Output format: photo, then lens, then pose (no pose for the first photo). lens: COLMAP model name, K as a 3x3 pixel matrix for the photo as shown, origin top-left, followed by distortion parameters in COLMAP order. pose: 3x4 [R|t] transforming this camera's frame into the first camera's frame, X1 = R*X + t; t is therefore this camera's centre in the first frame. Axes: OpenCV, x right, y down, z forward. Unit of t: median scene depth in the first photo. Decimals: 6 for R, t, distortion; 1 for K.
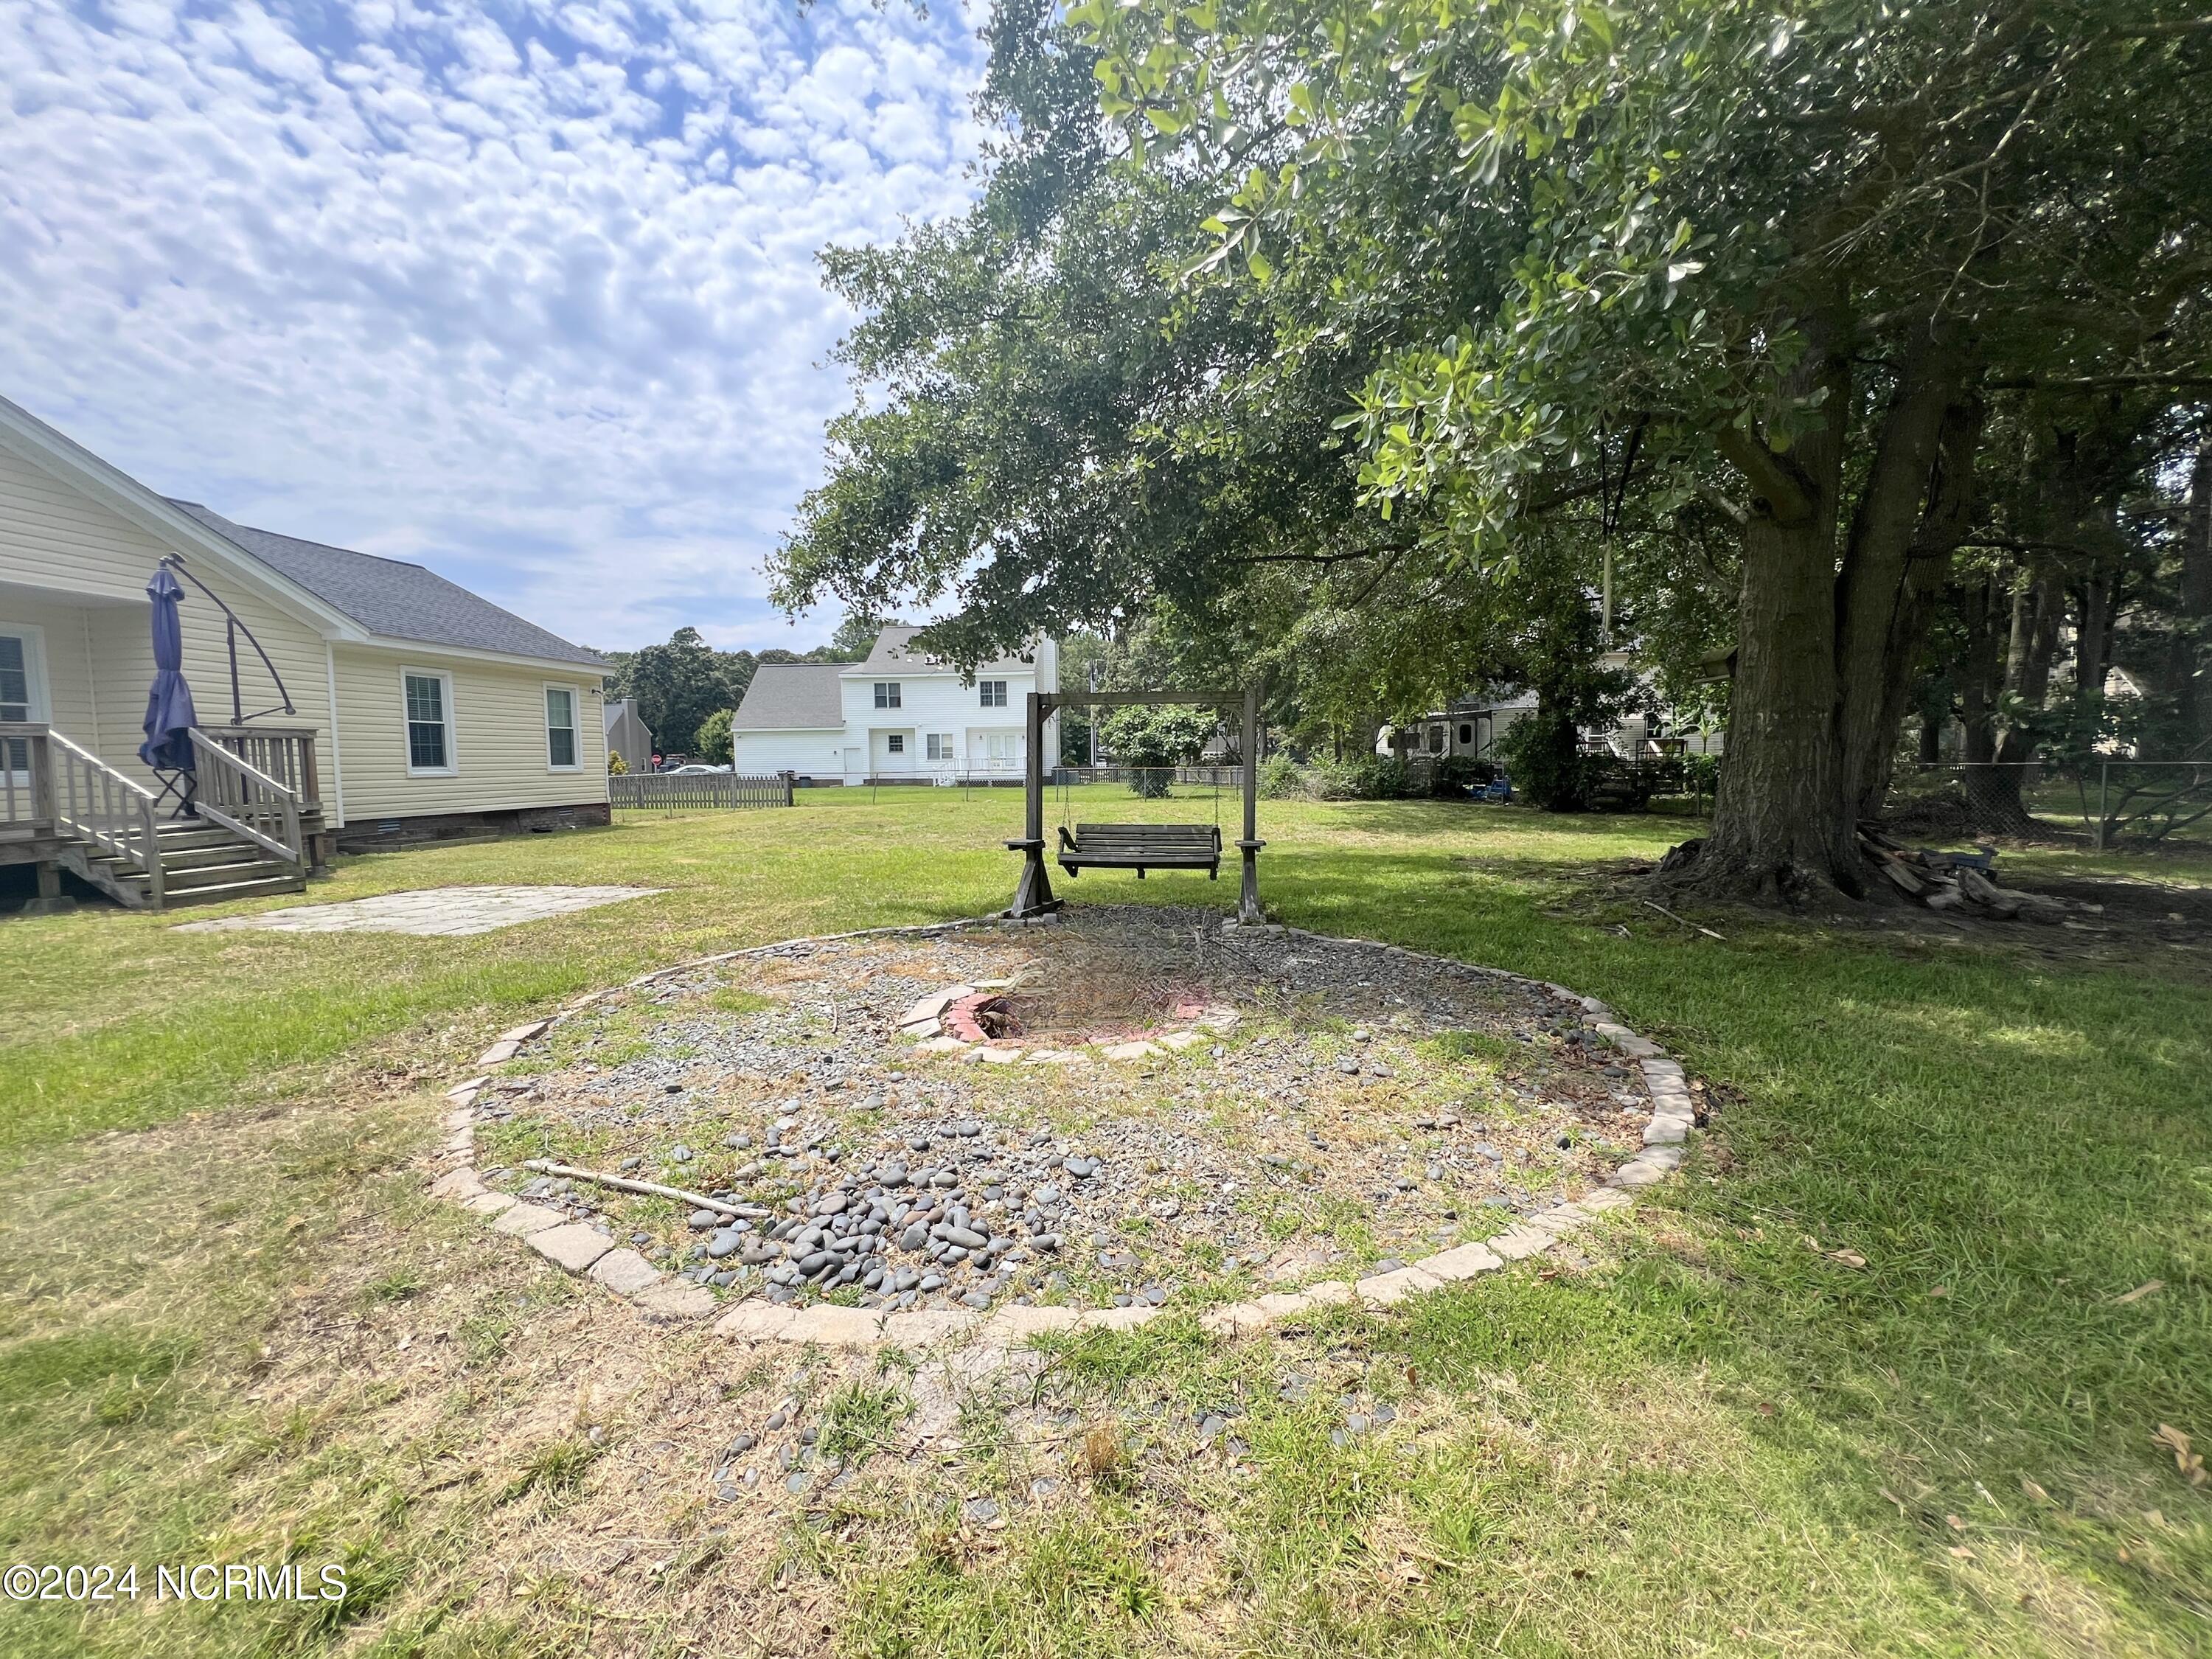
lens RADIAL K [[890.3, 0, 1106.0], [0, 890.3, 829.5], [0, 0, 1]] dist [0.001286, 0.000303]
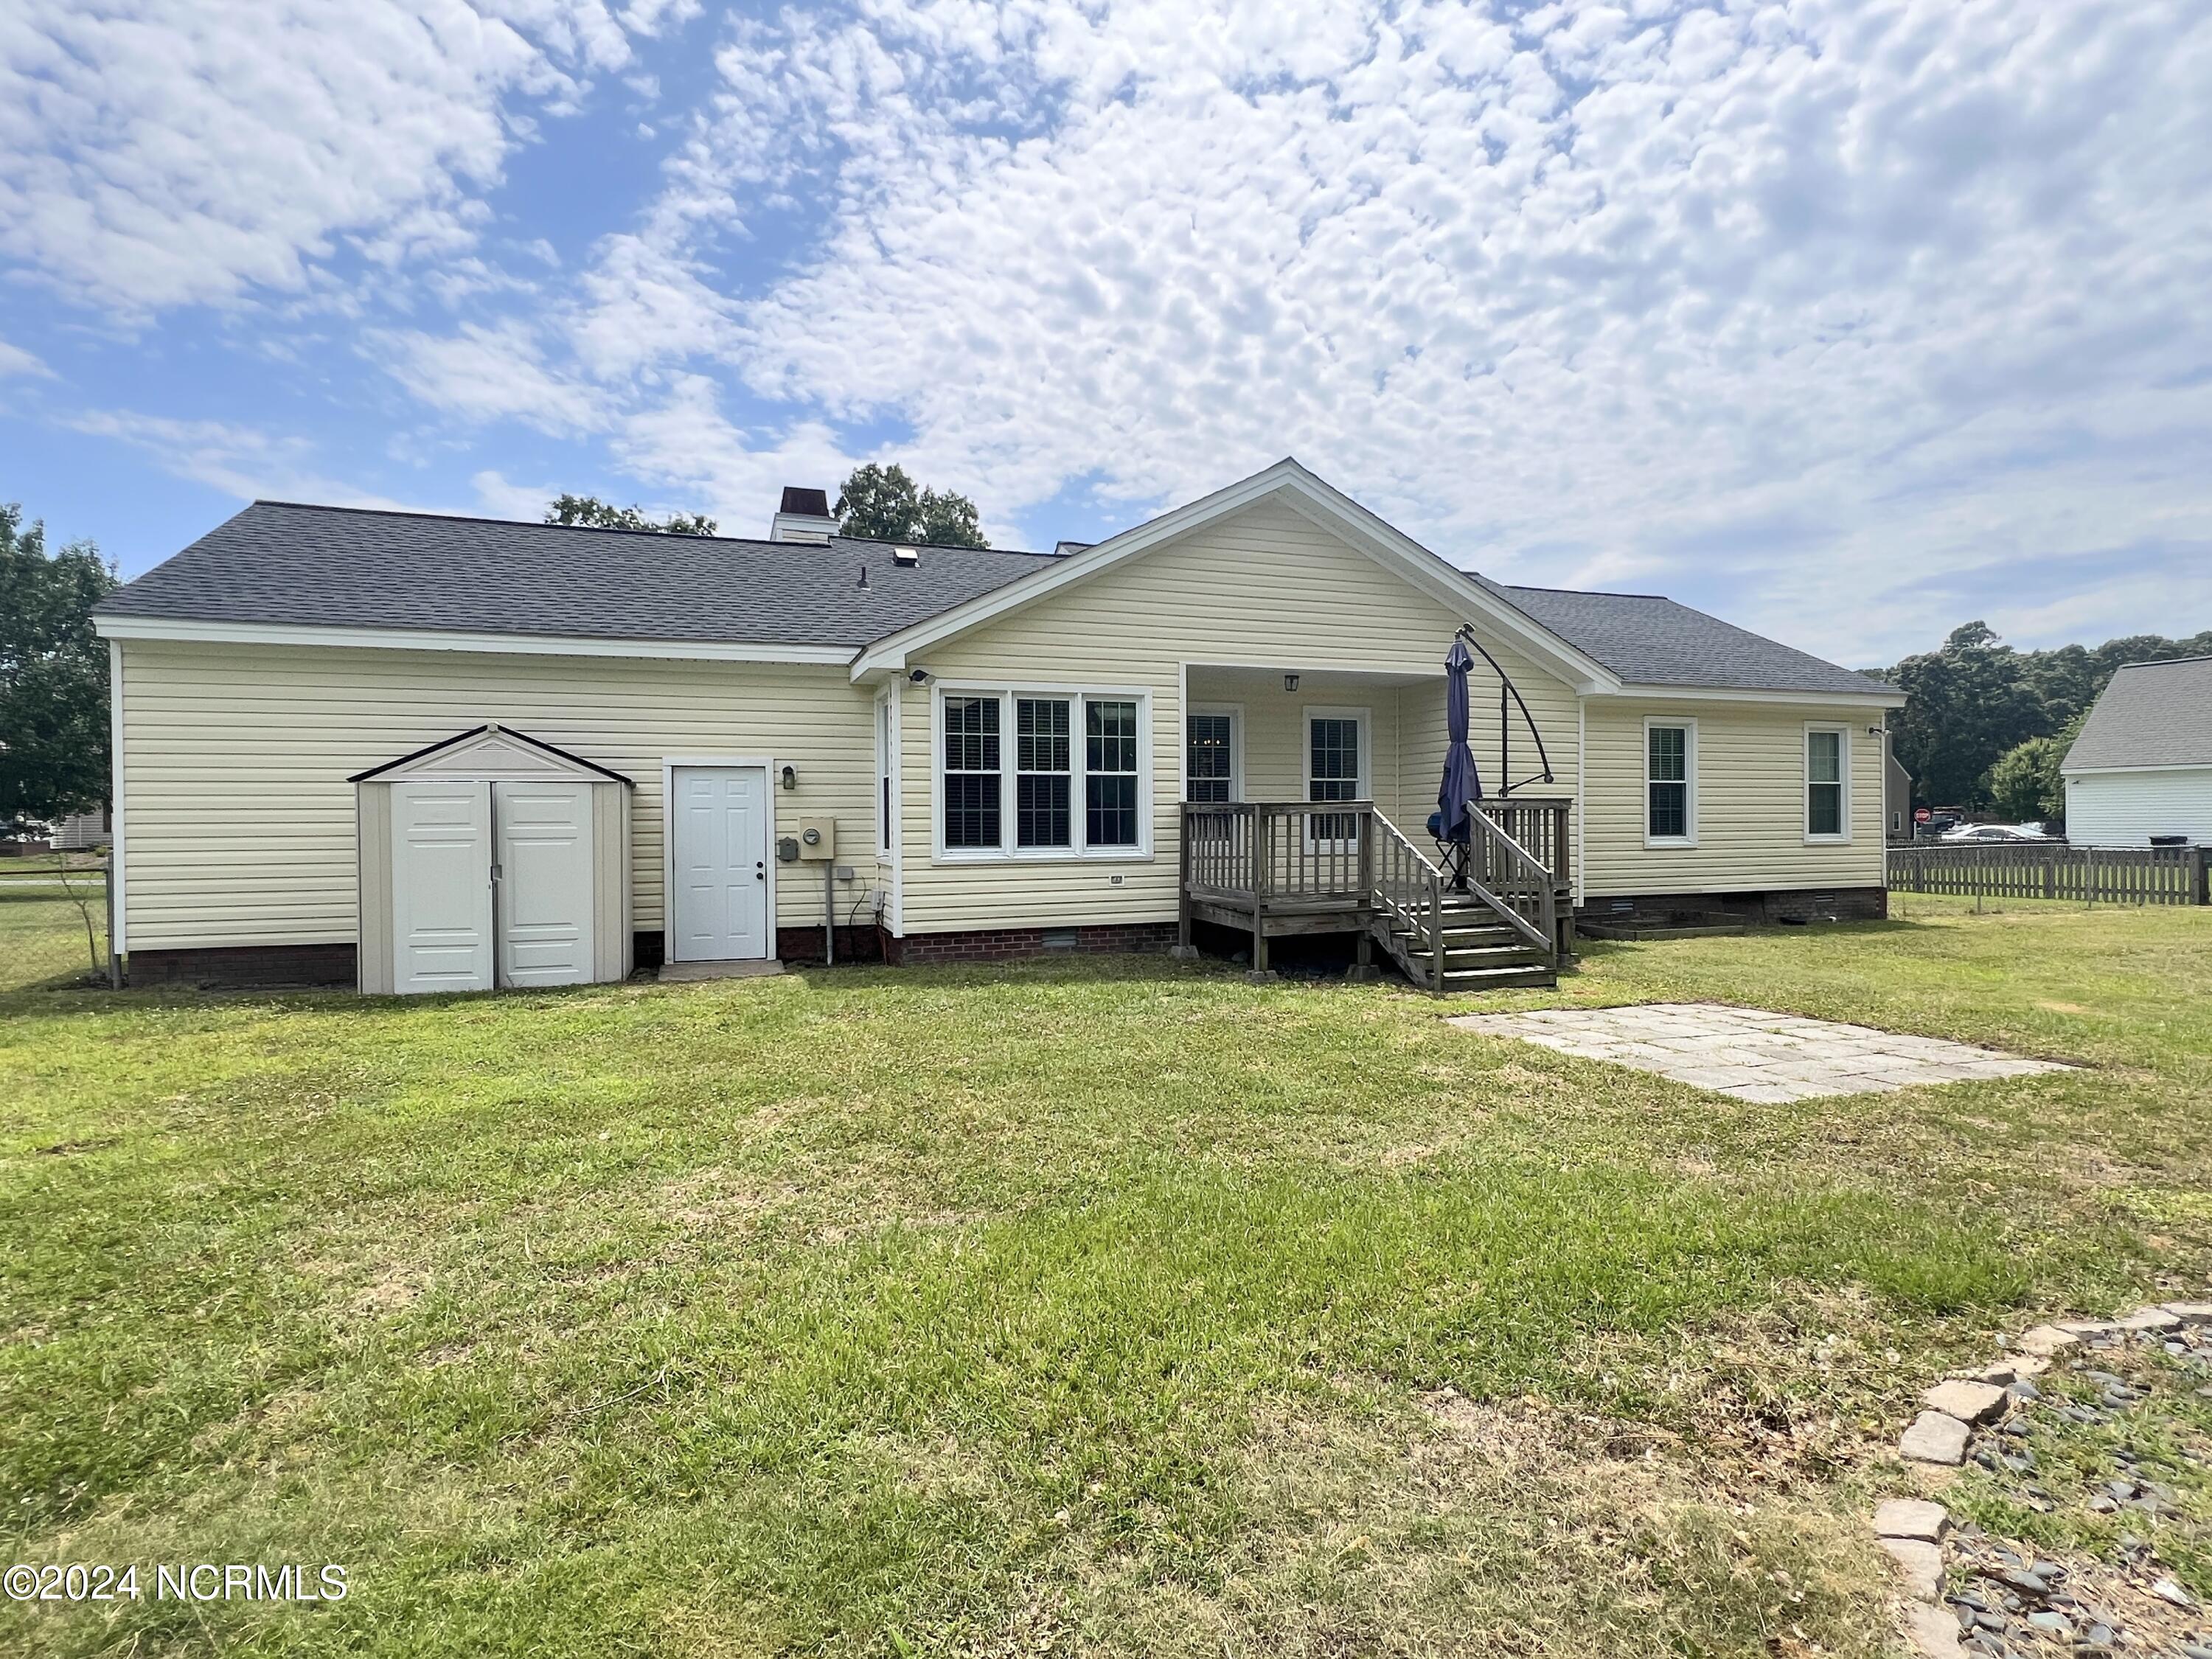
lens RADIAL K [[1035.1, 0, 1105.0], [0, 1035.1, 816.6], [0, 0, 1]] dist [-0.000016, -0.000023]
pose [[0.462143, 0.020110, -0.886577, -0.197923], [-0.072110, 0.997284, -0.014967, -0.047724], [0.883869, 0.070848, 0.462338, 0.123327]]
